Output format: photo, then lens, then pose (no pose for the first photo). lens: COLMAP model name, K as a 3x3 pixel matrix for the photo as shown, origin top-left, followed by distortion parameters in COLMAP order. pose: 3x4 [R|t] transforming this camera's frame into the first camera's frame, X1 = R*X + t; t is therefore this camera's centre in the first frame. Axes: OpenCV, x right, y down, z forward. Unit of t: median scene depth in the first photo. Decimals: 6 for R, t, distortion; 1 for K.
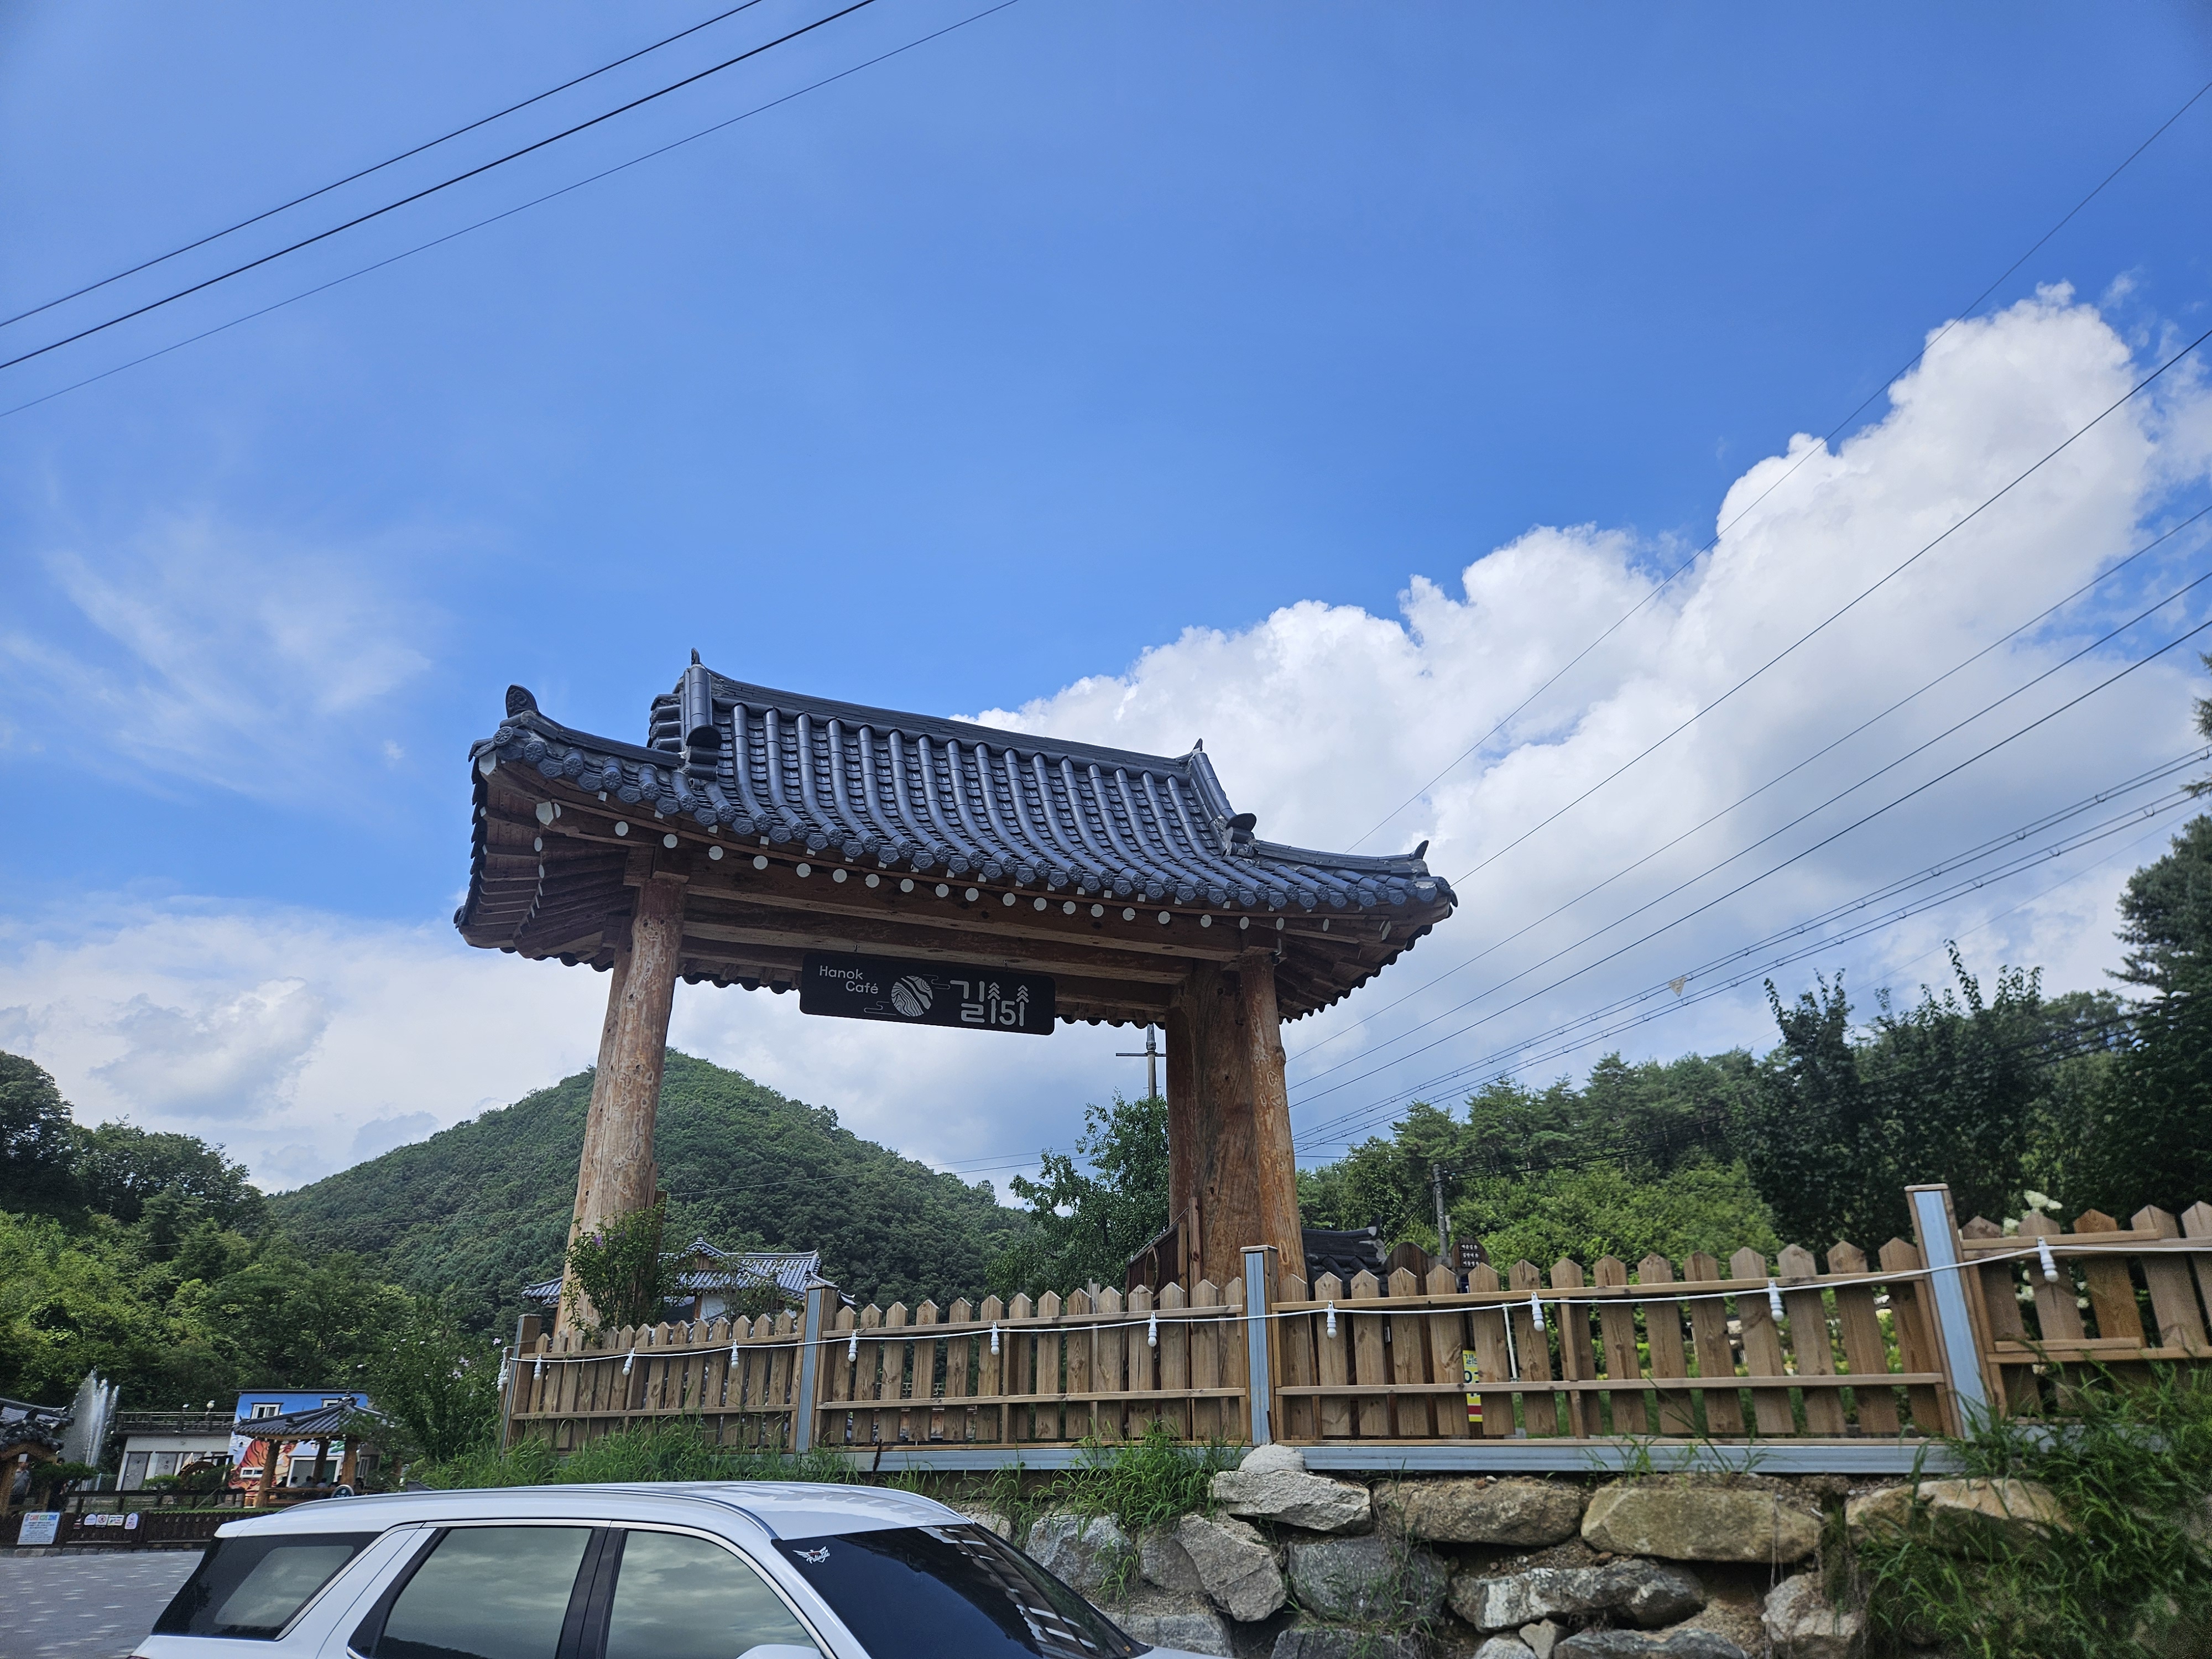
lens RADIAL K [[1559.4, 0, 1118.5], [0, 1559.4, 865.0], [0, 0, 1]] dist [0.091154, -0.077627]
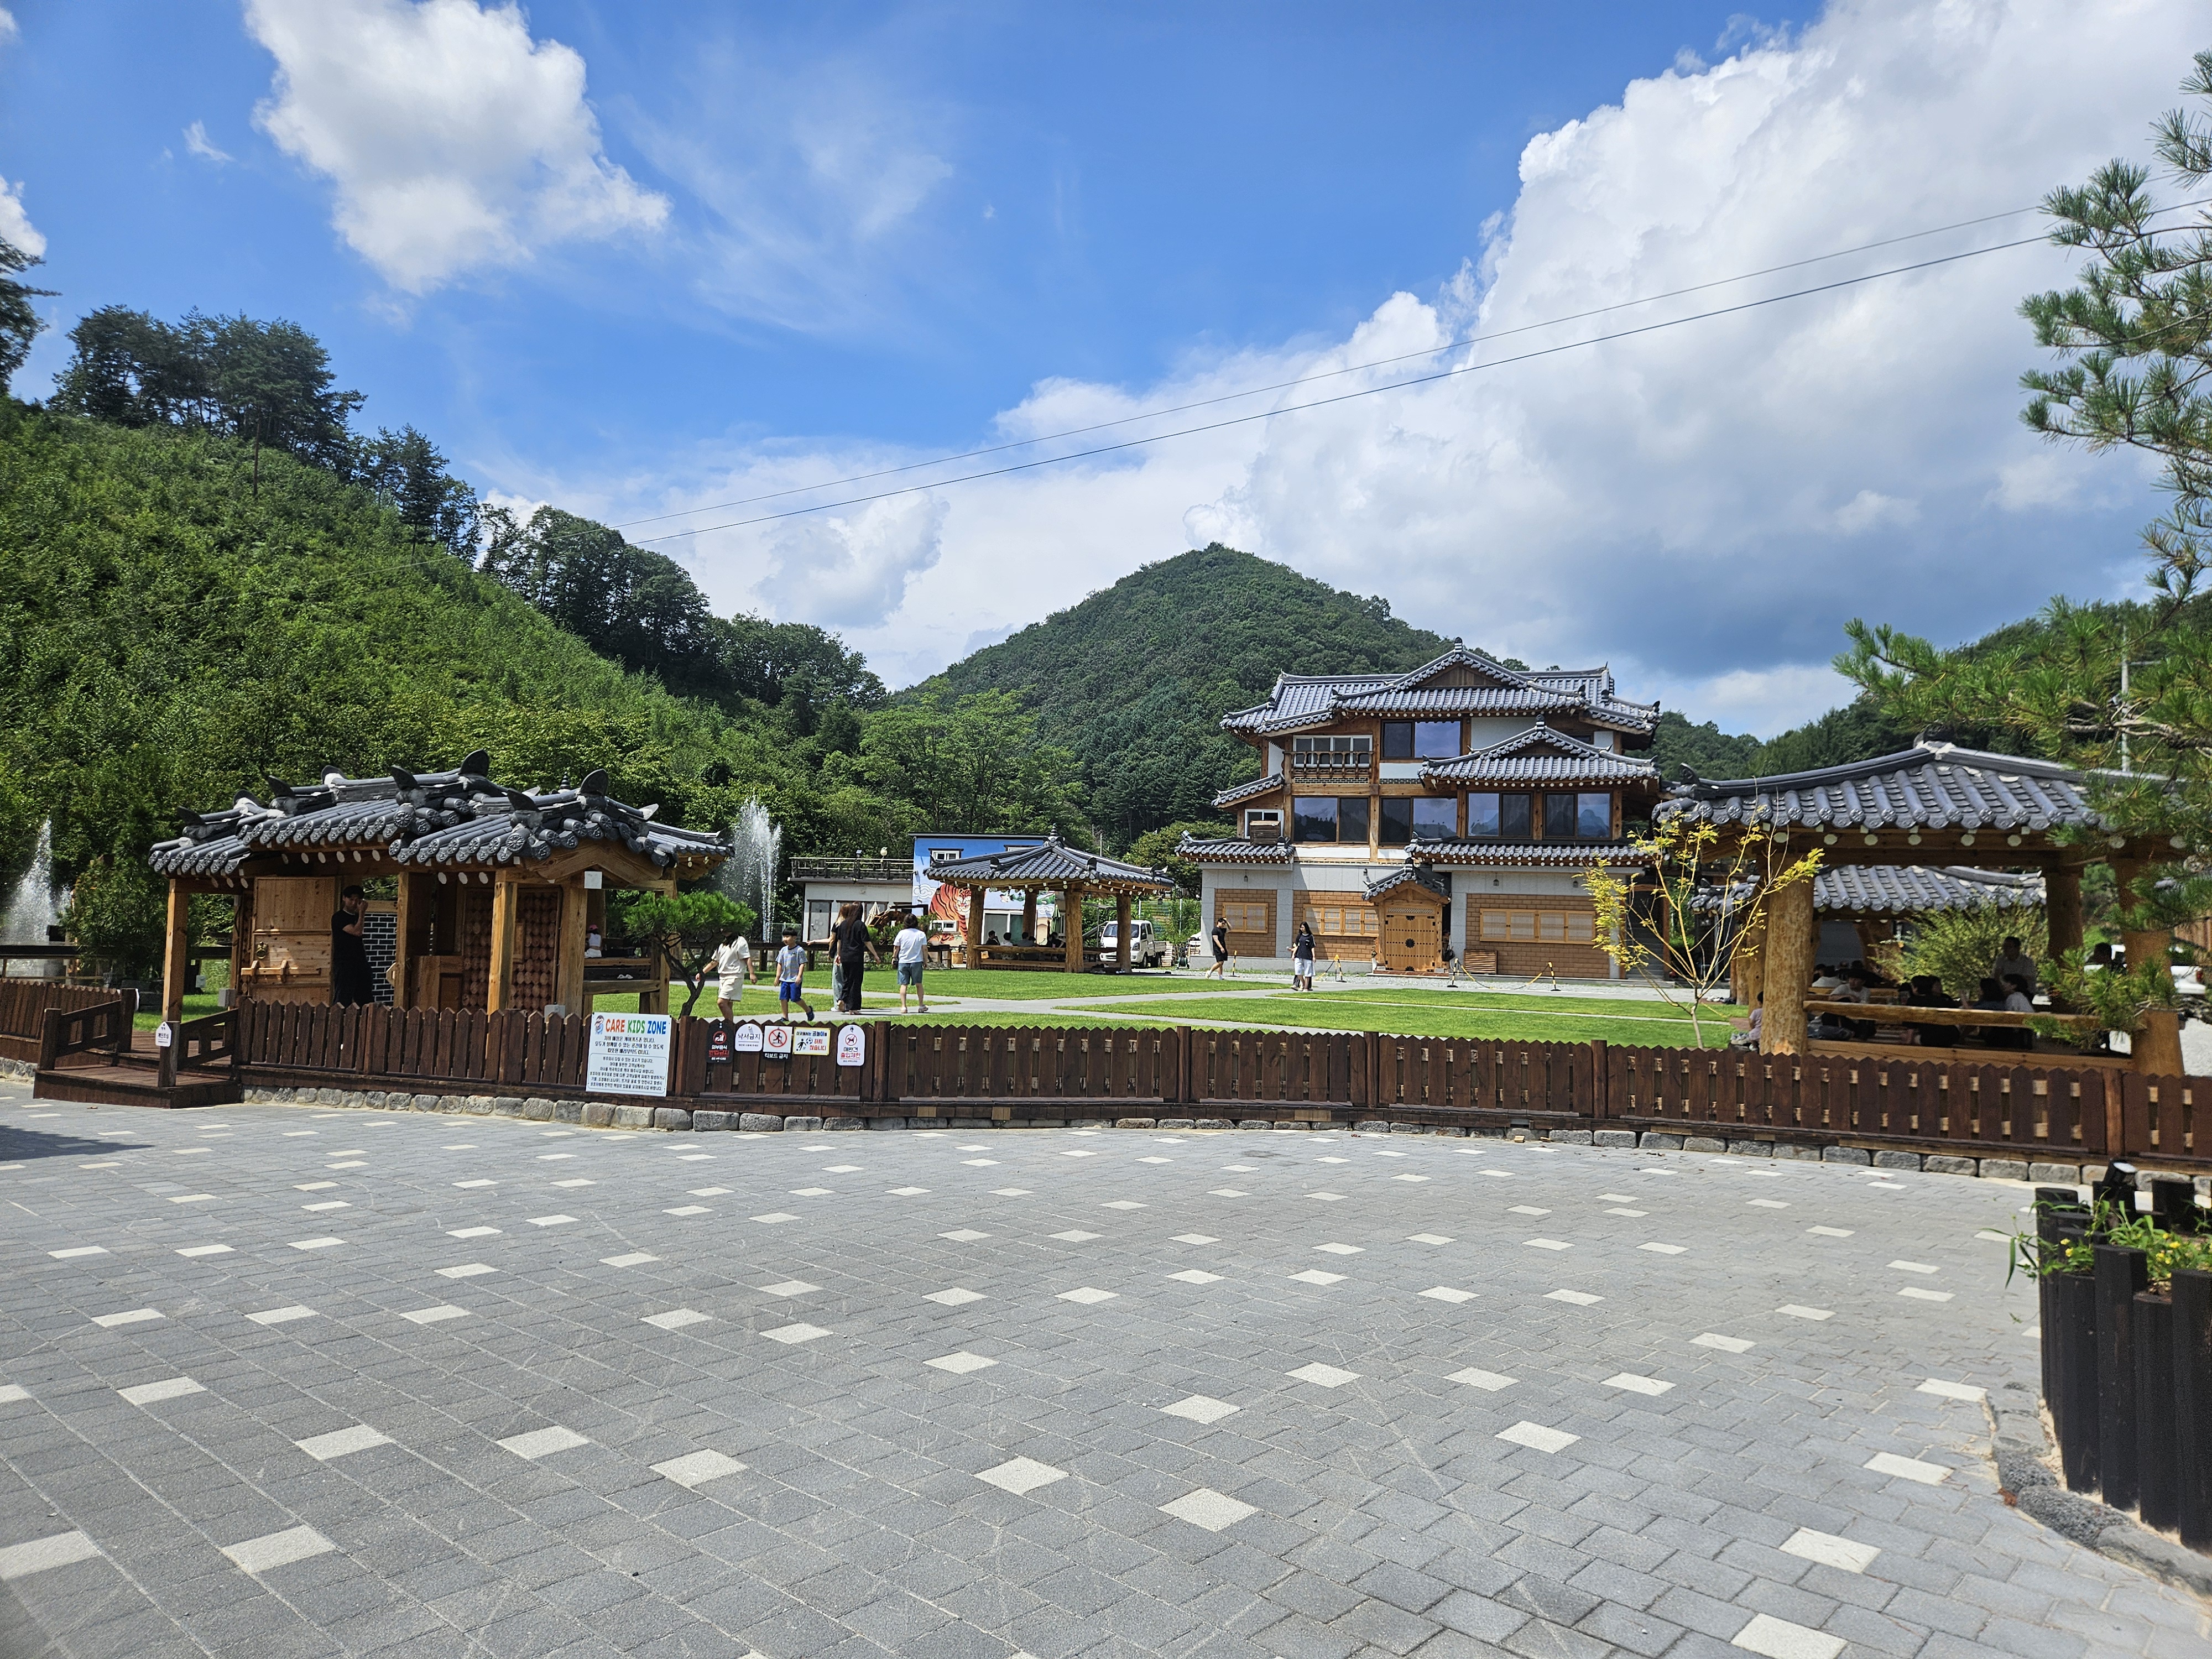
lens RADIAL K [[1521.5, 0, 1098.2], [0, 1521.5, 833.6], [0, 0, 1]] dist [0.082307, -0.073381]
pose [[0.943540, 0.005506, -0.331212, -0.058750], [0.090131, 0.957873, 0.272683, 0.036006], [0.318761, -0.287140, 0.903295, 0.094019]]
